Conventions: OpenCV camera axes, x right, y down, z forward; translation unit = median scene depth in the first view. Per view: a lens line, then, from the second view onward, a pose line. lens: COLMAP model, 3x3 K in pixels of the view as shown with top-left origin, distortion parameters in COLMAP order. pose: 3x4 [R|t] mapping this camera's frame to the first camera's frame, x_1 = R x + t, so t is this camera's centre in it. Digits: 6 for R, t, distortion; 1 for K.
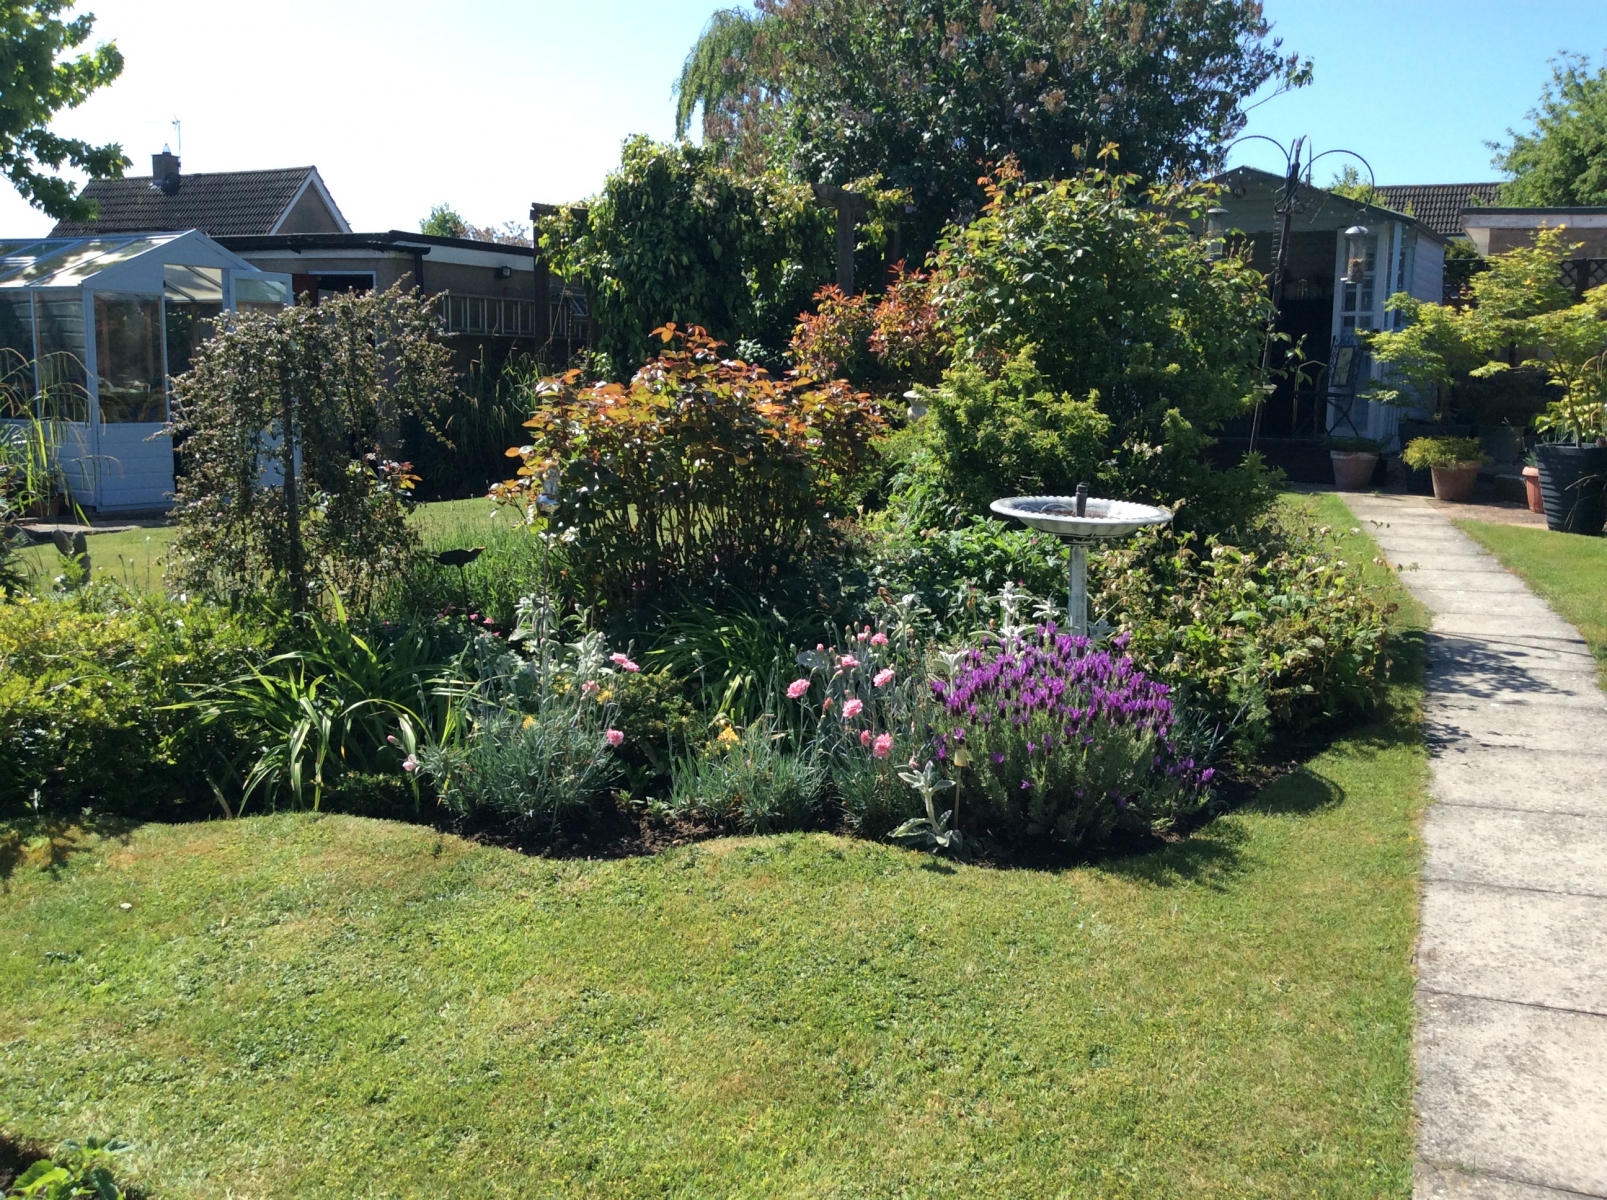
lens RADIAL K [[1459.2, 0, 795.7], [0, 1459.2, 593.0], [0, 0, 1]] dist [0.020041, 0.000000]
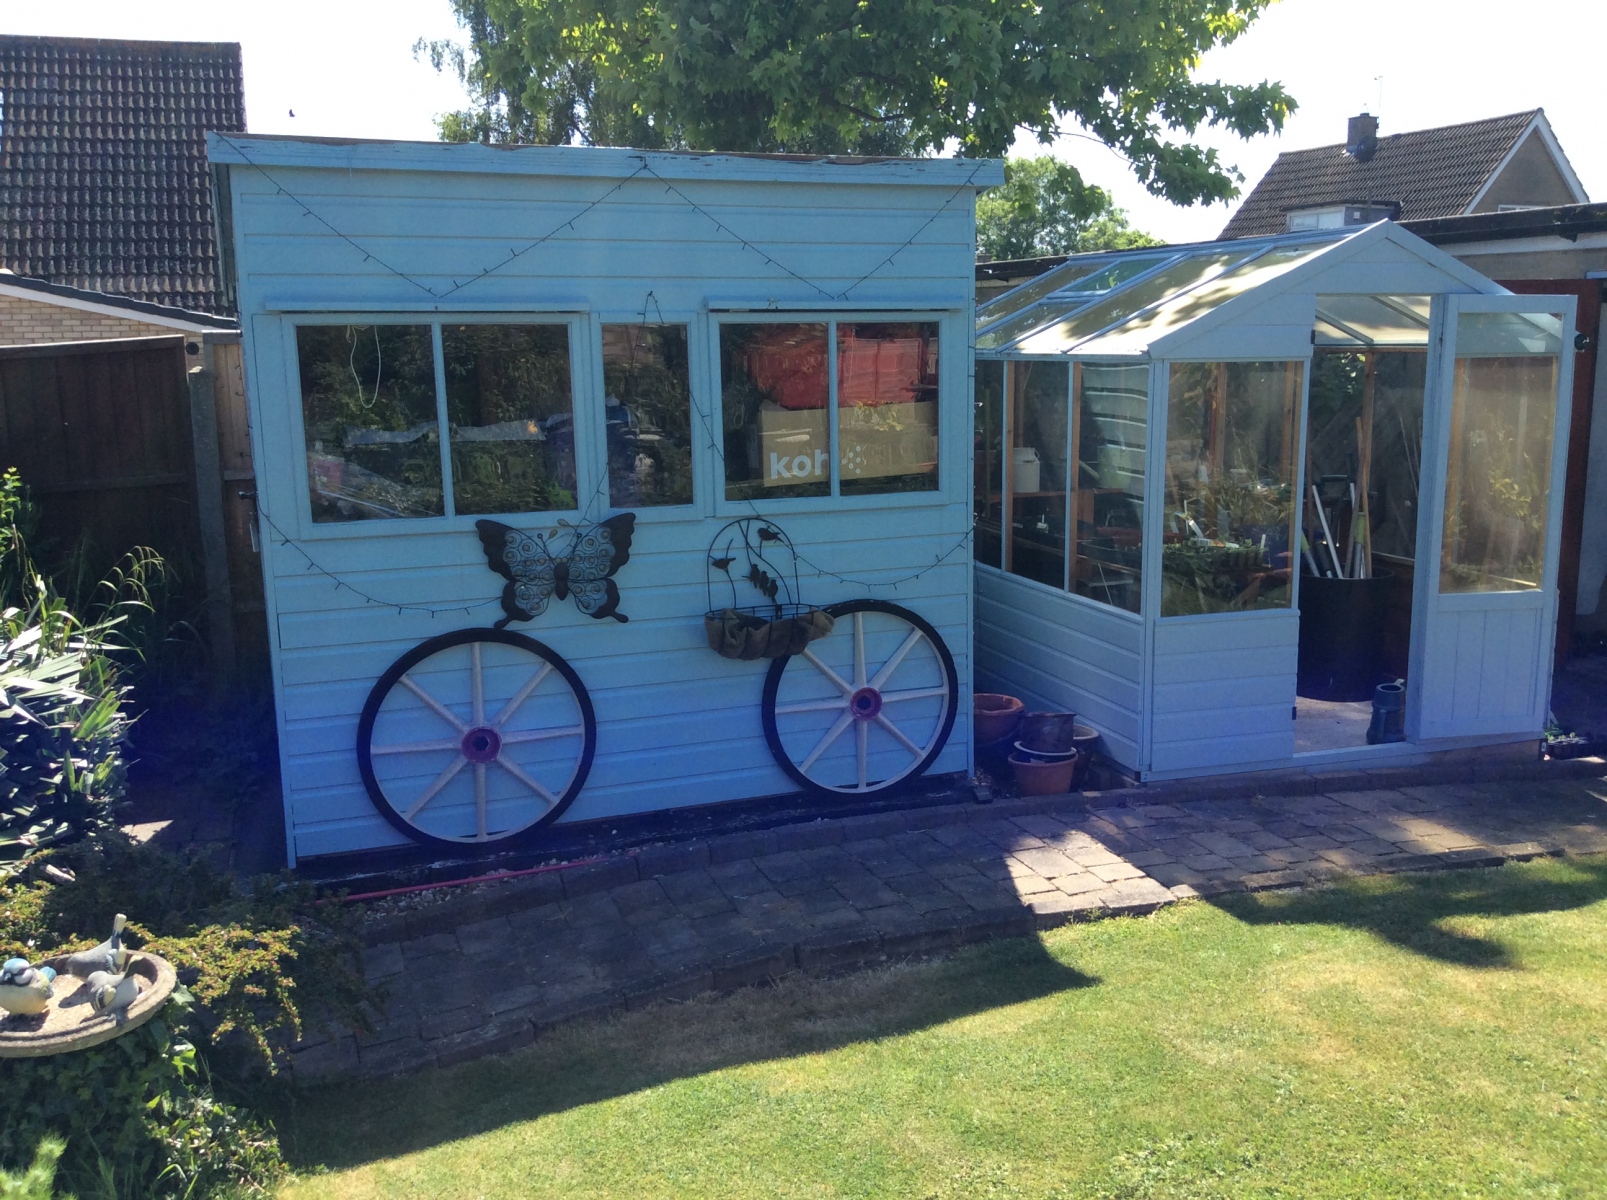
lens RADIAL K [[1459.2, 0, 814.5], [0, 1459.2, 593.7], [0, 0, 1]] dist [0.020041, 0.000000]
pose [[0.736688, 0.104701, -0.668078, -0.161893], [-0.089500, 0.994346, 0.057142, -0.102642], [0.670283, 0.017698, 0.741894, 0.393152]]
